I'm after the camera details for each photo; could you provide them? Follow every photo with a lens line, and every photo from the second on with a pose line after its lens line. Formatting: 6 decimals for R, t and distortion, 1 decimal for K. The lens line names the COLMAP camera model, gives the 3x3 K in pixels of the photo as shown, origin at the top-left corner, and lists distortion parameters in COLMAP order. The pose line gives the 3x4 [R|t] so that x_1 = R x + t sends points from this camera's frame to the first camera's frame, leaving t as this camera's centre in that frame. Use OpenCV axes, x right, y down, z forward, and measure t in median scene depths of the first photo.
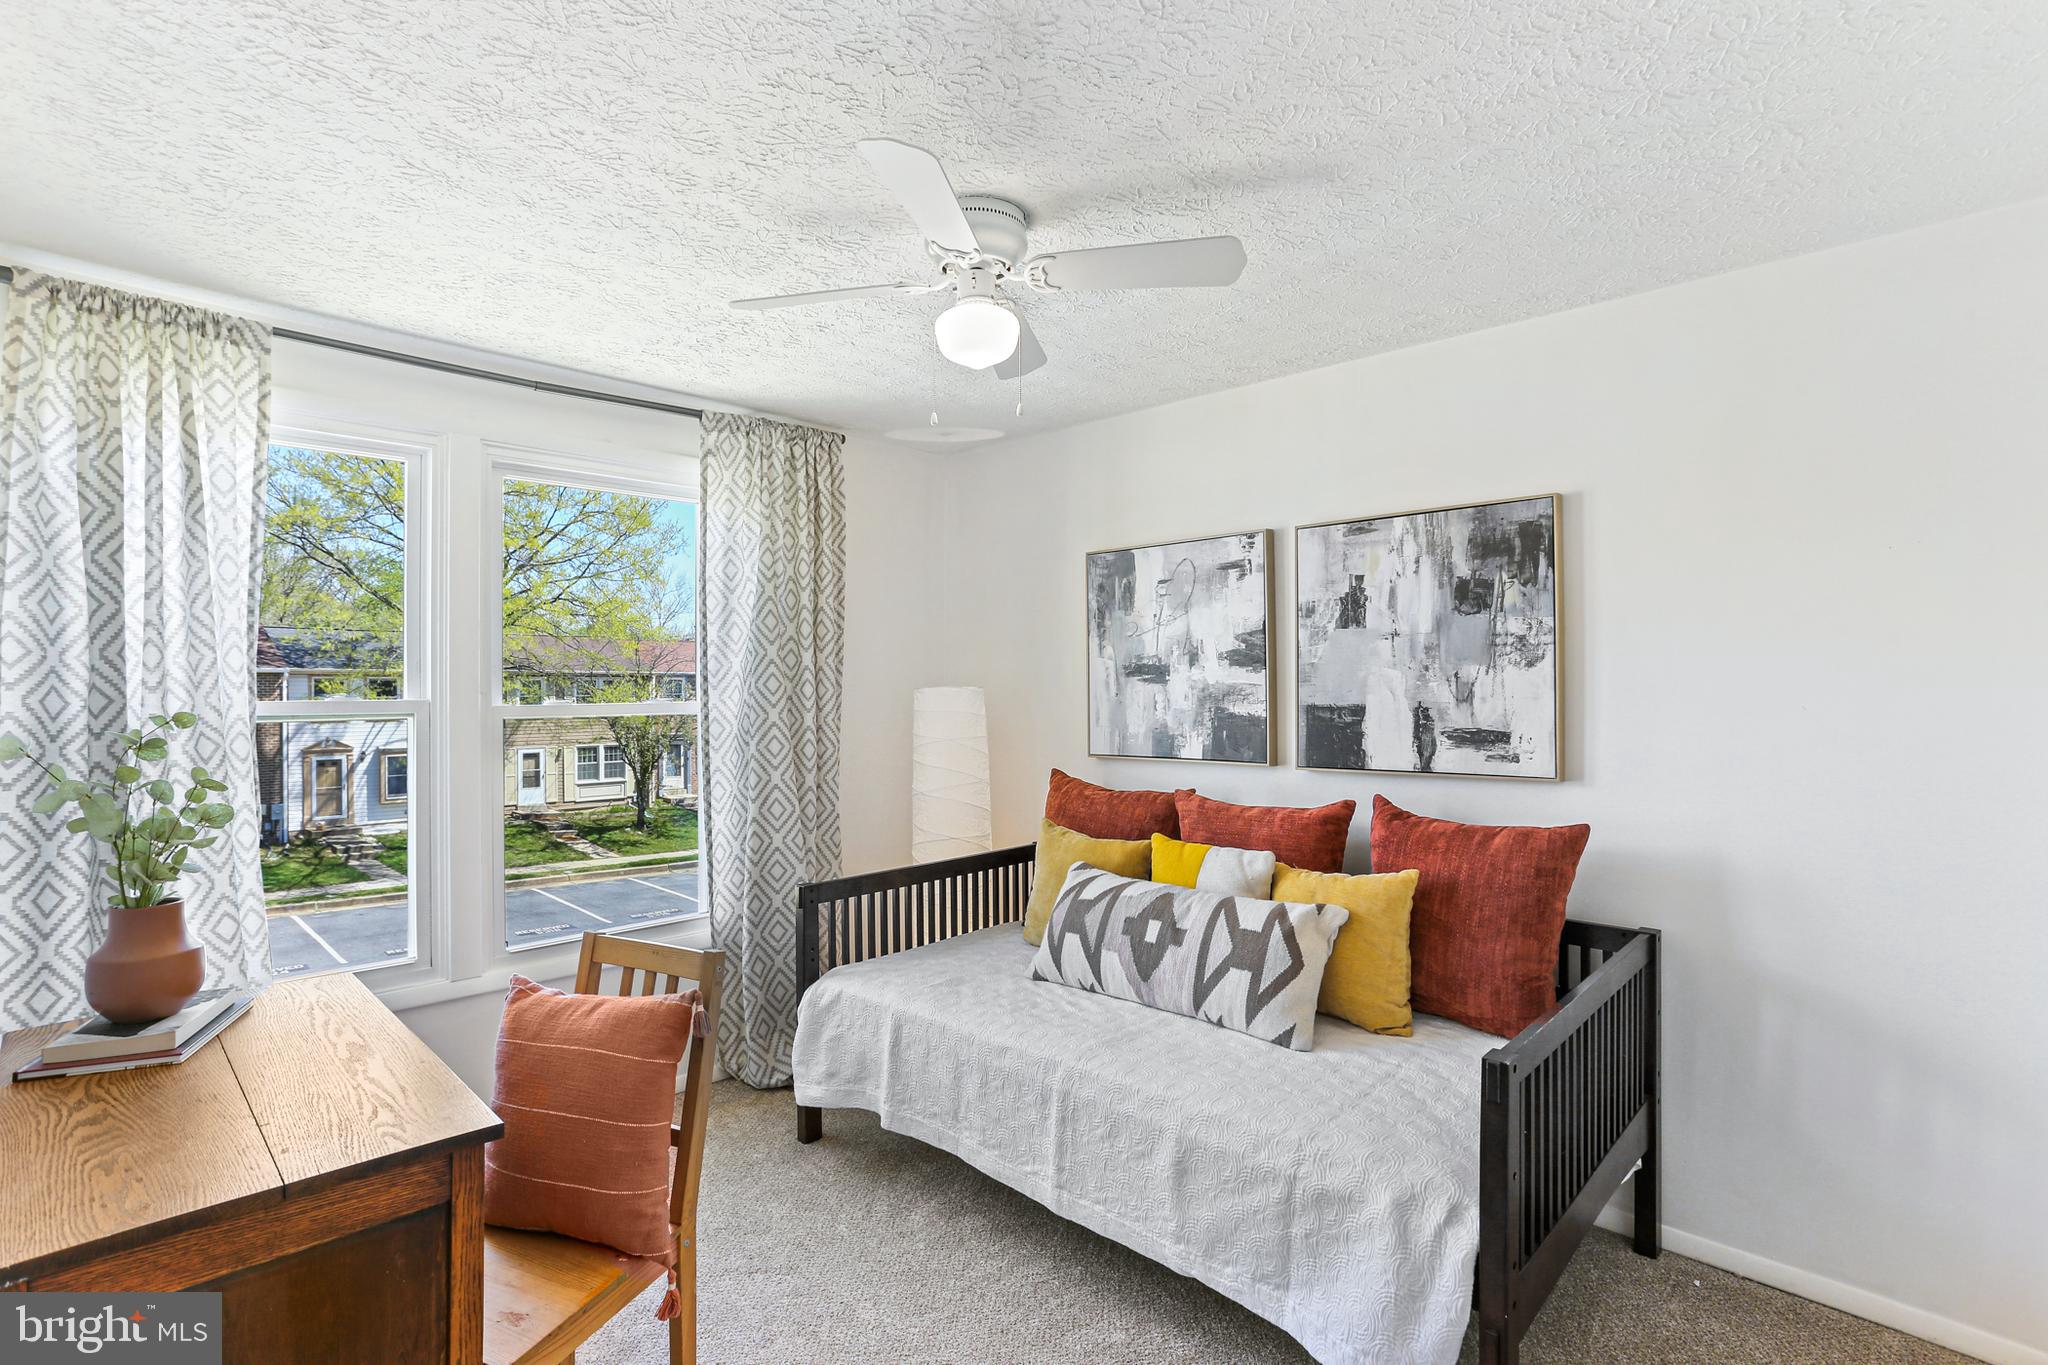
lens RADIAL K [[1019.7, 0, 1020.1], [0, 1019.7, 676.1], [0, 0, 1]] dist [-0.036280, 0.022272]
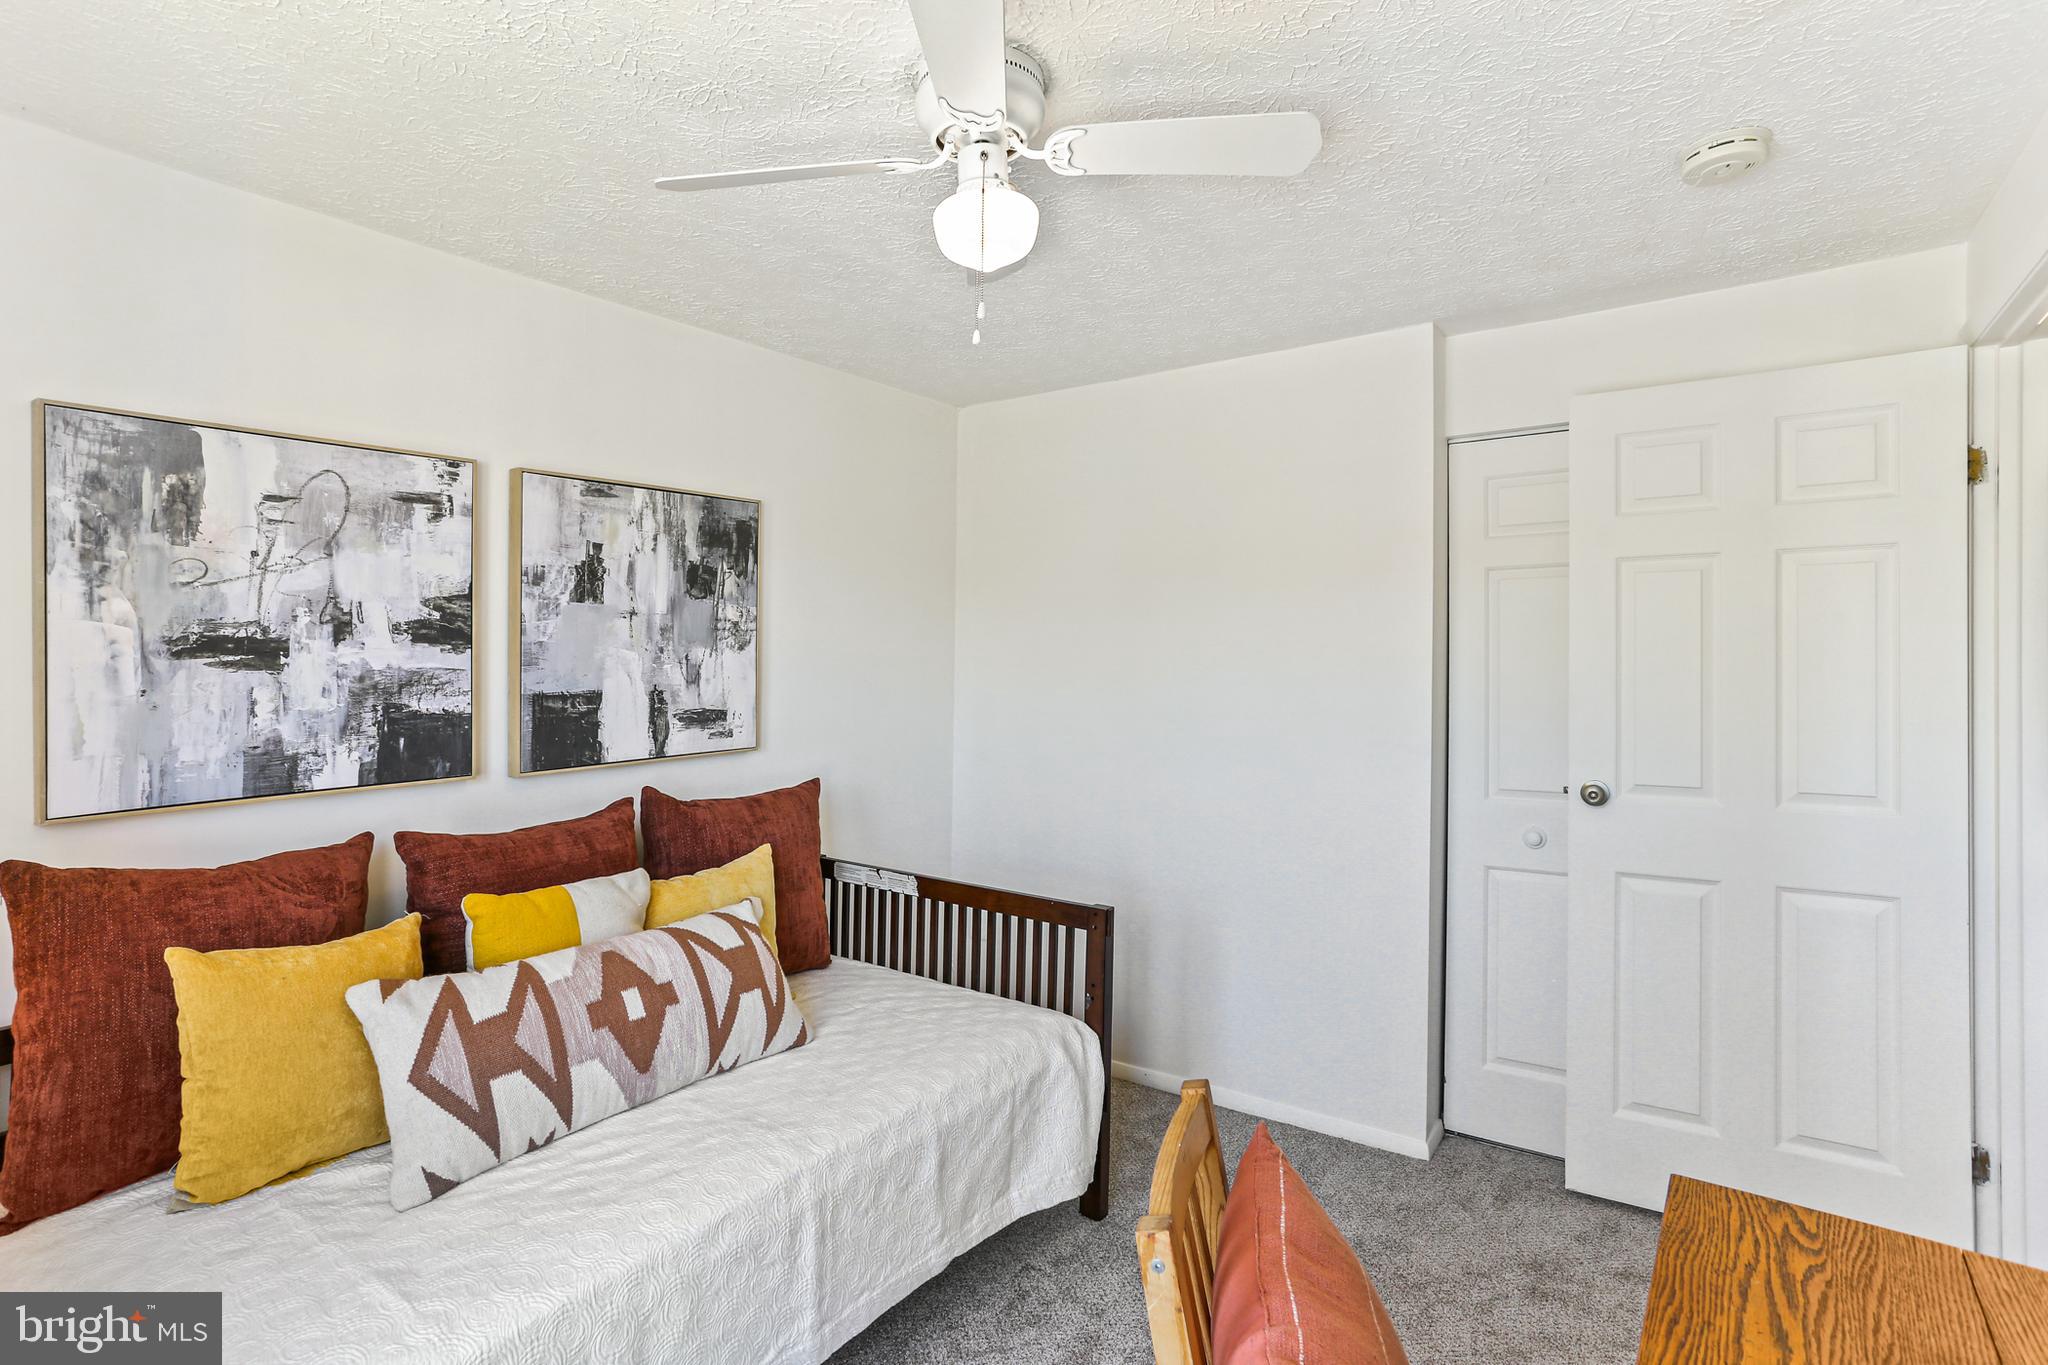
lens RADIAL K [[1019.7, 0, 1015.1], [0, 1019.7, 665.0], [0, 0, 1]] dist [-0.036280, 0.022272]
pose [[-0.141038, -0.004631, 0.989993, -0.545654], [-0.000748, 0.999989, 0.004571, 0.001485], [-0.990004, -0.000096, -0.141040, 0.715292]]
